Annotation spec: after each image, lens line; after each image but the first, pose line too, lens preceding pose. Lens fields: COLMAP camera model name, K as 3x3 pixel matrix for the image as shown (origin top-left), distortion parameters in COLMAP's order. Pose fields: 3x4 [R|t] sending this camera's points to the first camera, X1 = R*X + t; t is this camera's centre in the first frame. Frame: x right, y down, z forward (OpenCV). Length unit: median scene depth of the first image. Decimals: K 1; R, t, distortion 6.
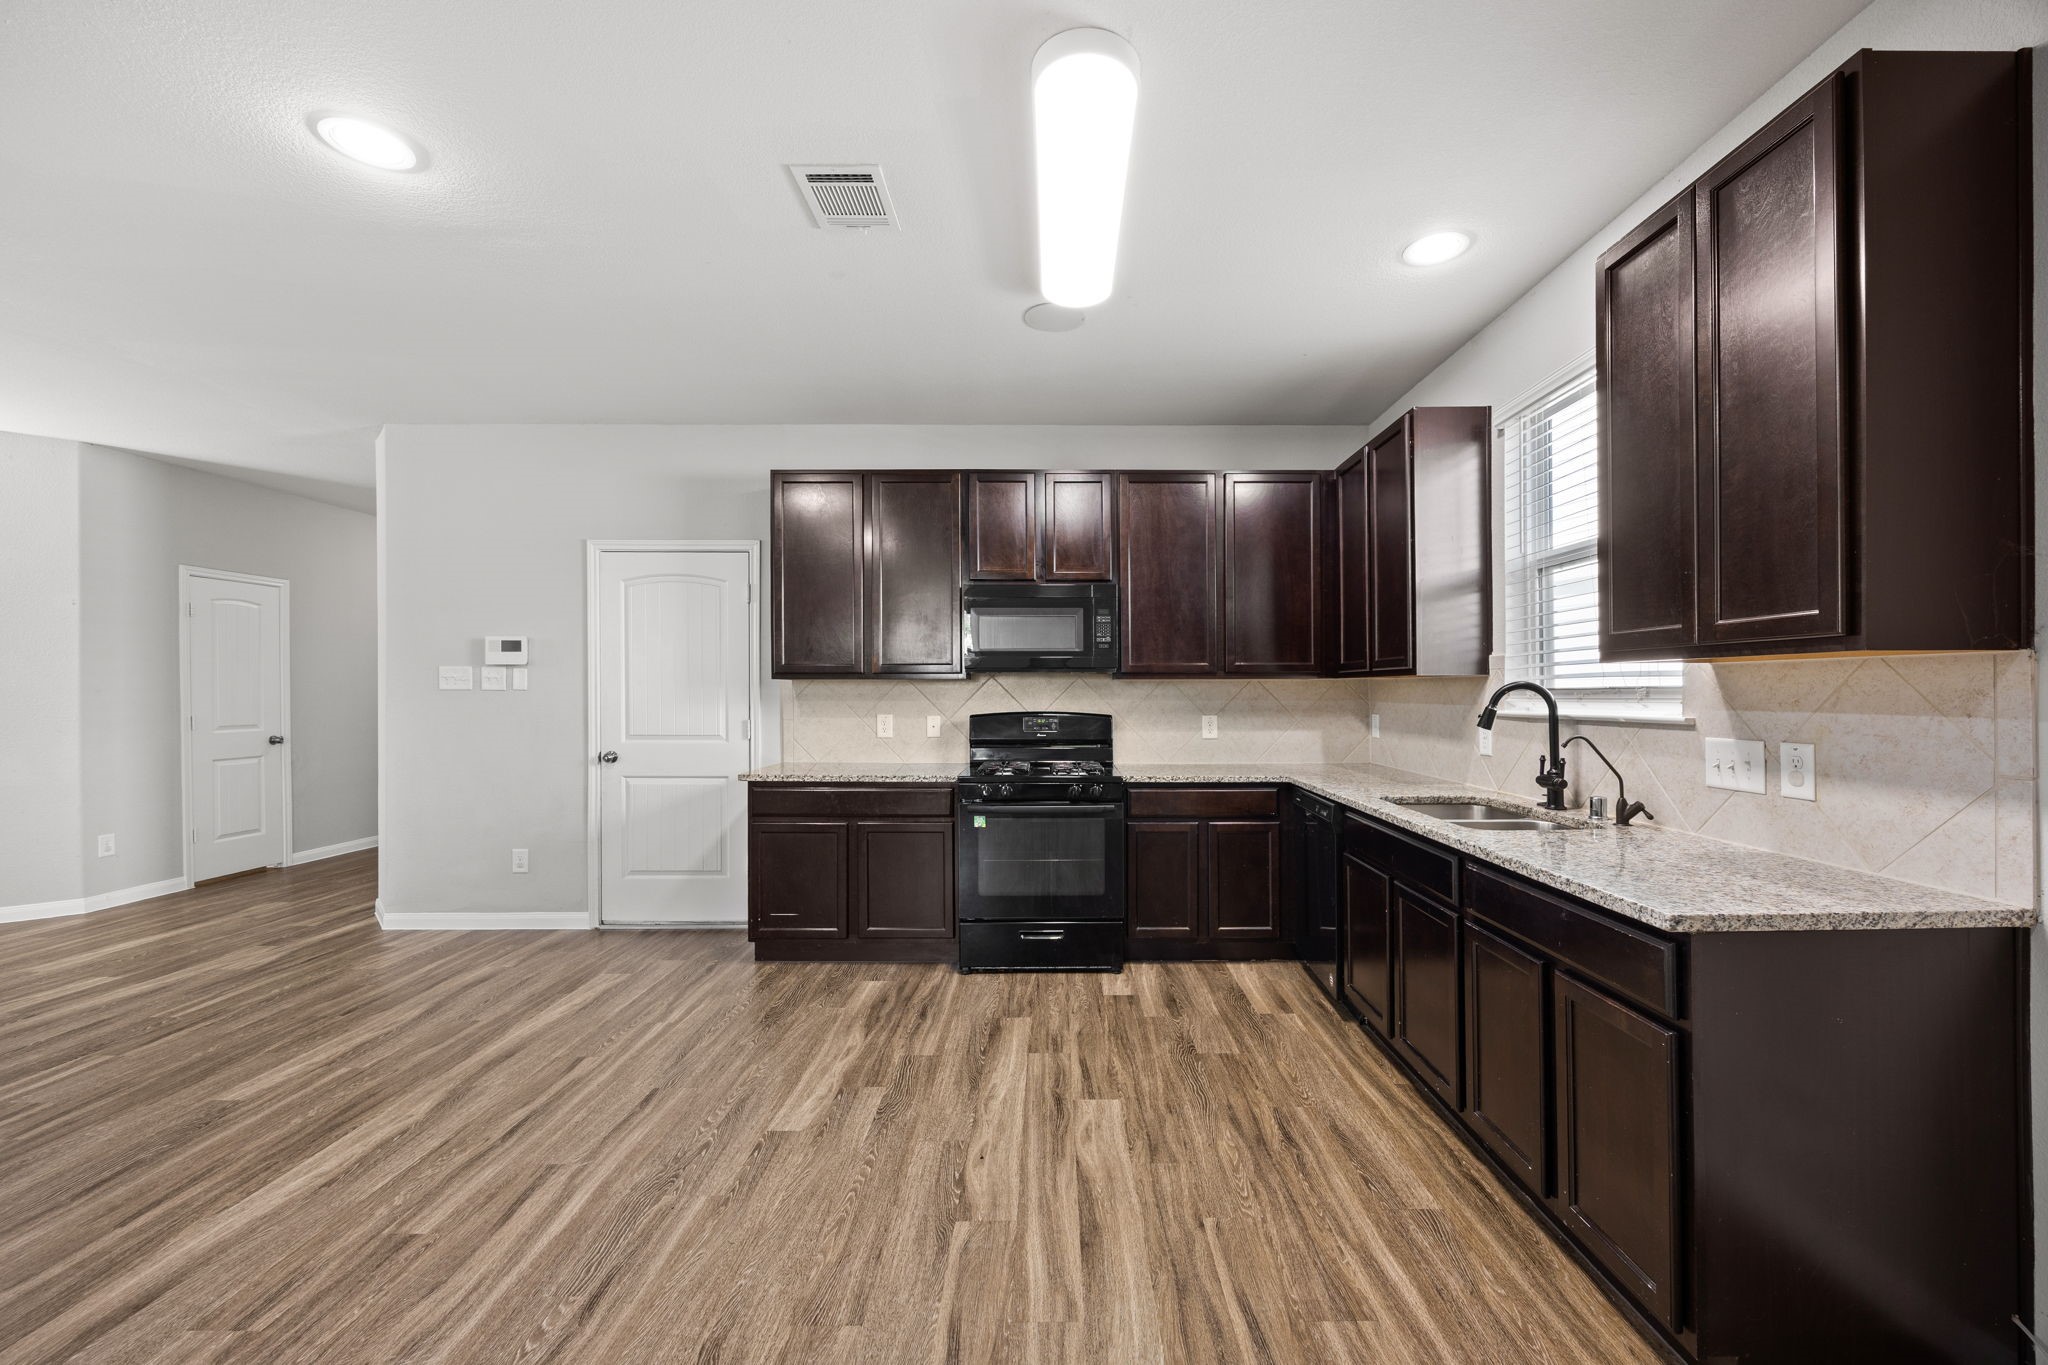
lens RADIAL K [[801.6, 0, 1051.9], [0, 801.6, 692.8], [0, 0, 1]] dist [-0.005457, -0.000103]
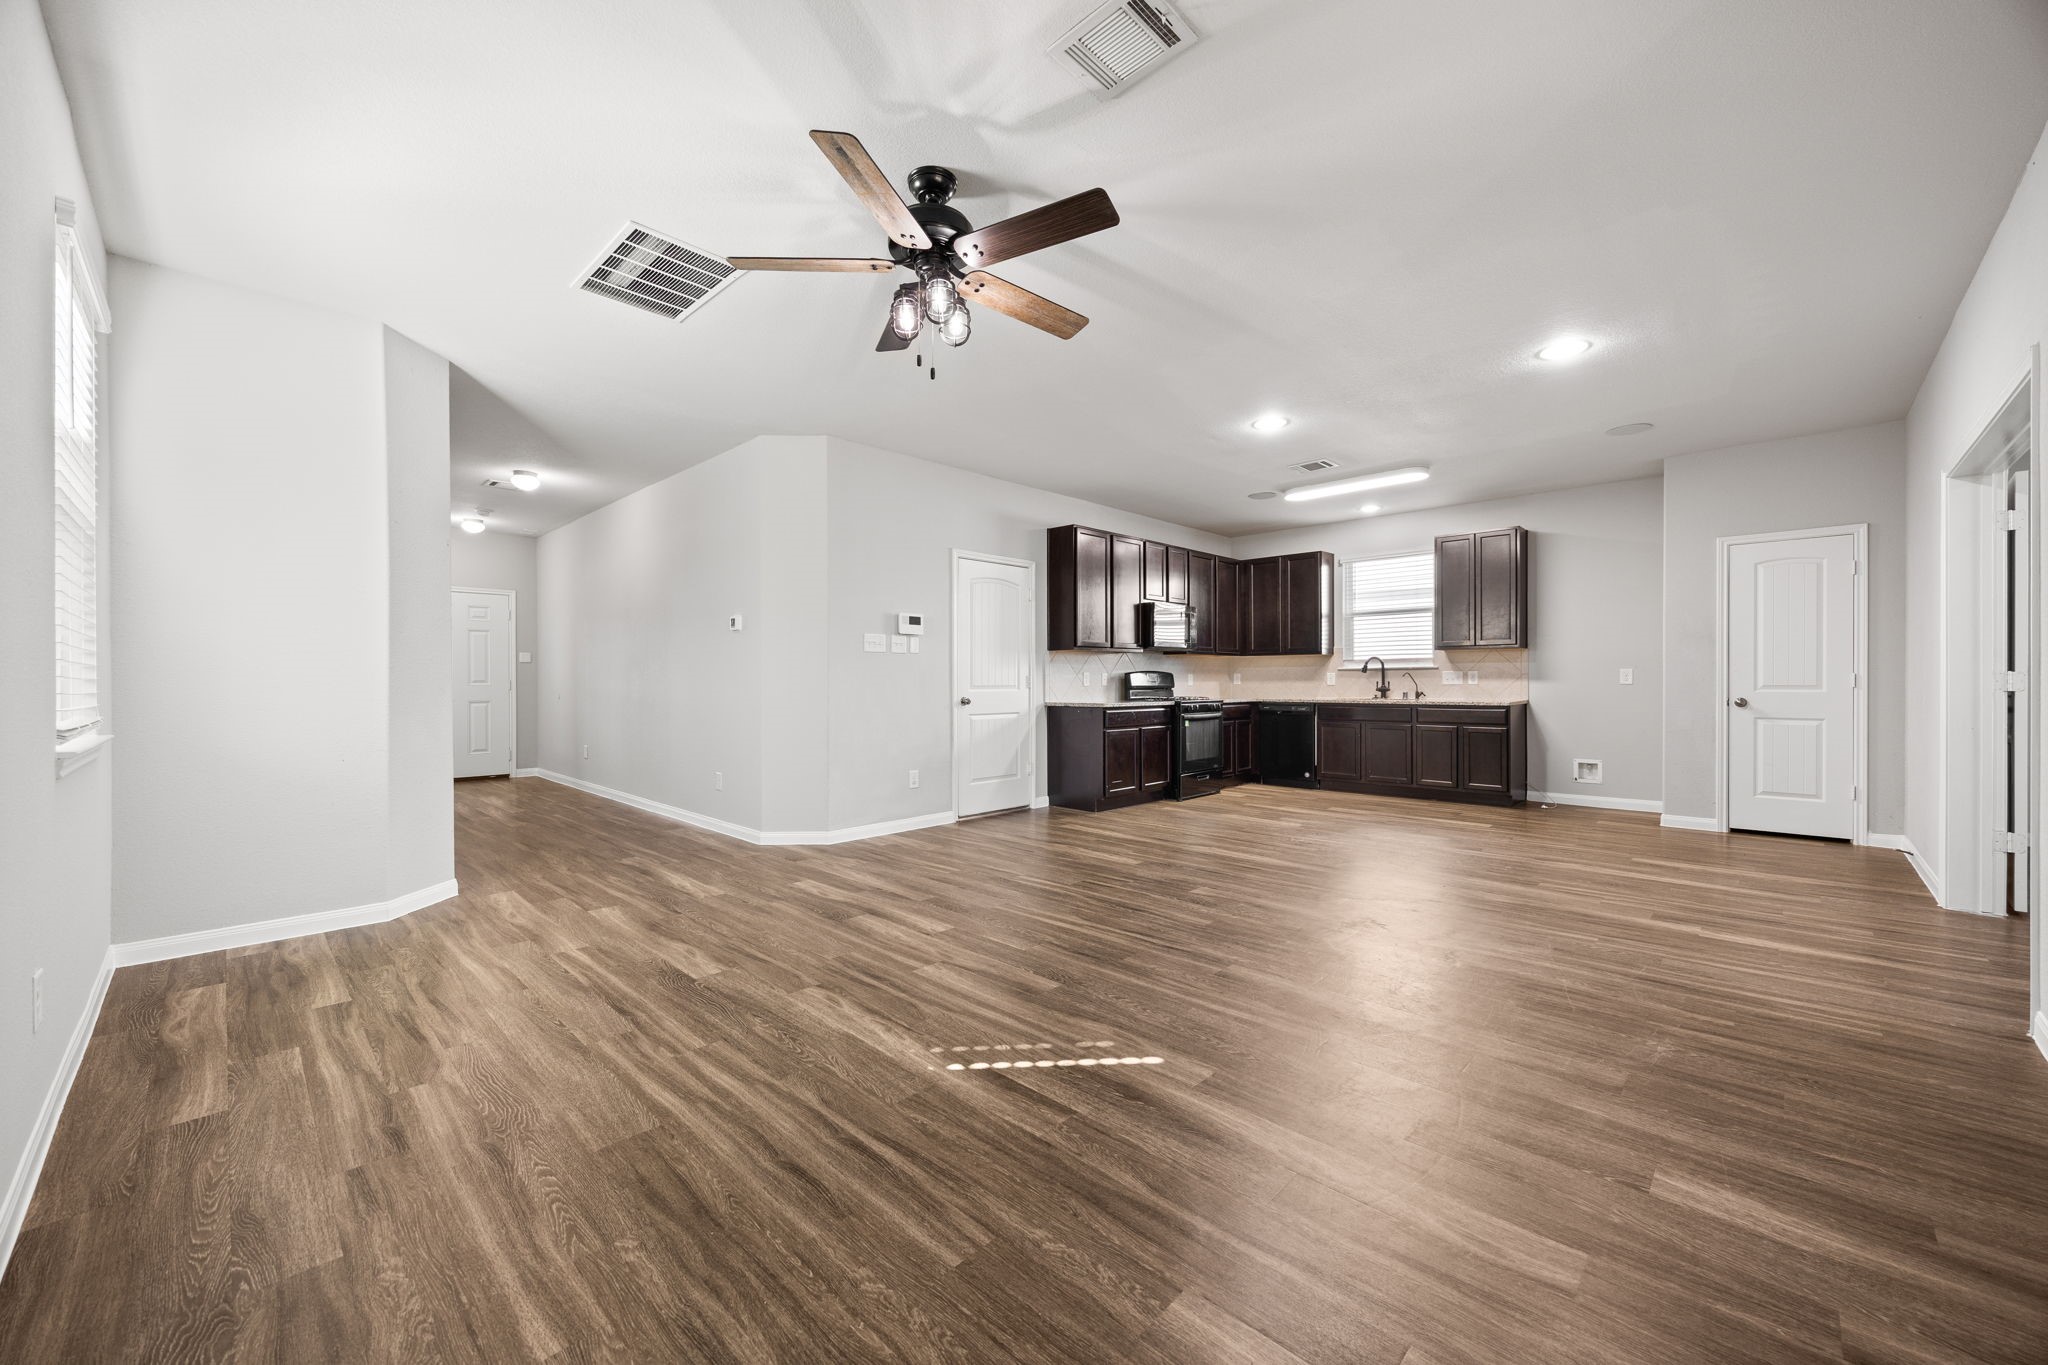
lens RADIAL K [[776.2, 0, 1032.2], [0, 776.2, 681.3], [0, 0, 1]] dist [-0.007080, 0.000623]
pose [[0.700293, -0.003592, 0.713846, -2.389770], [0.004495, 0.999990, 0.000622, 0.072069], [-0.713841, 0.002773, 0.700302, -0.106266]]
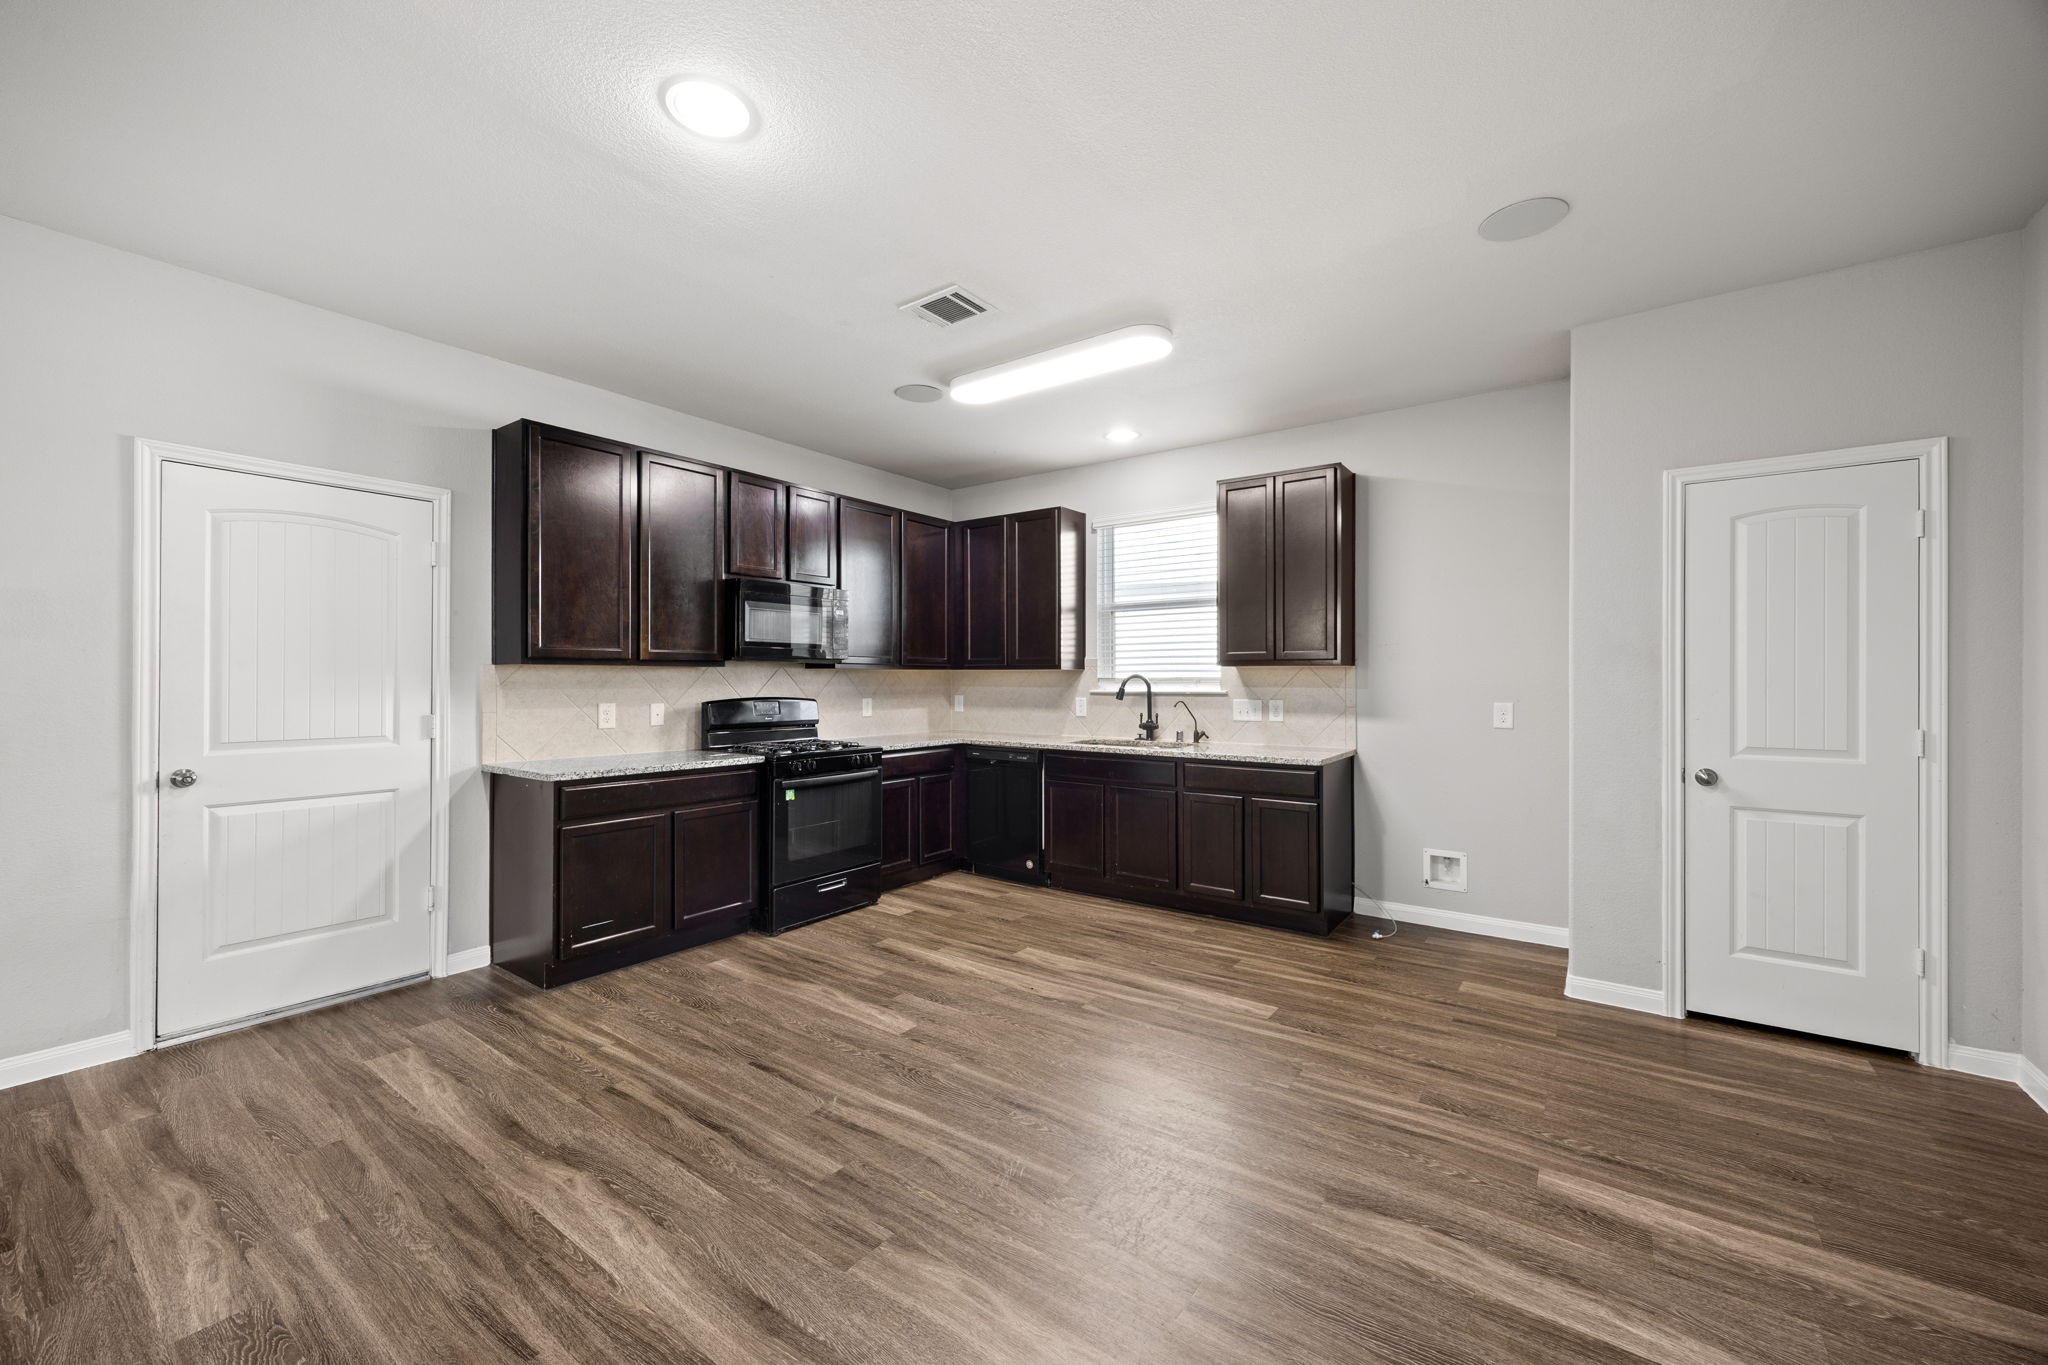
lens RADIAL K [[801.6, 0, 1033.2], [0, 801.6, 679.5], [0, 0, 1]] dist [-0.005457, -0.000103]
pose [[0.587387, 0.000169, 0.809306, -1.094001], [0.000814, 0.999999, -0.000799, 0.000256], [-0.809306, 0.001128, 0.587386, 0.093253]]
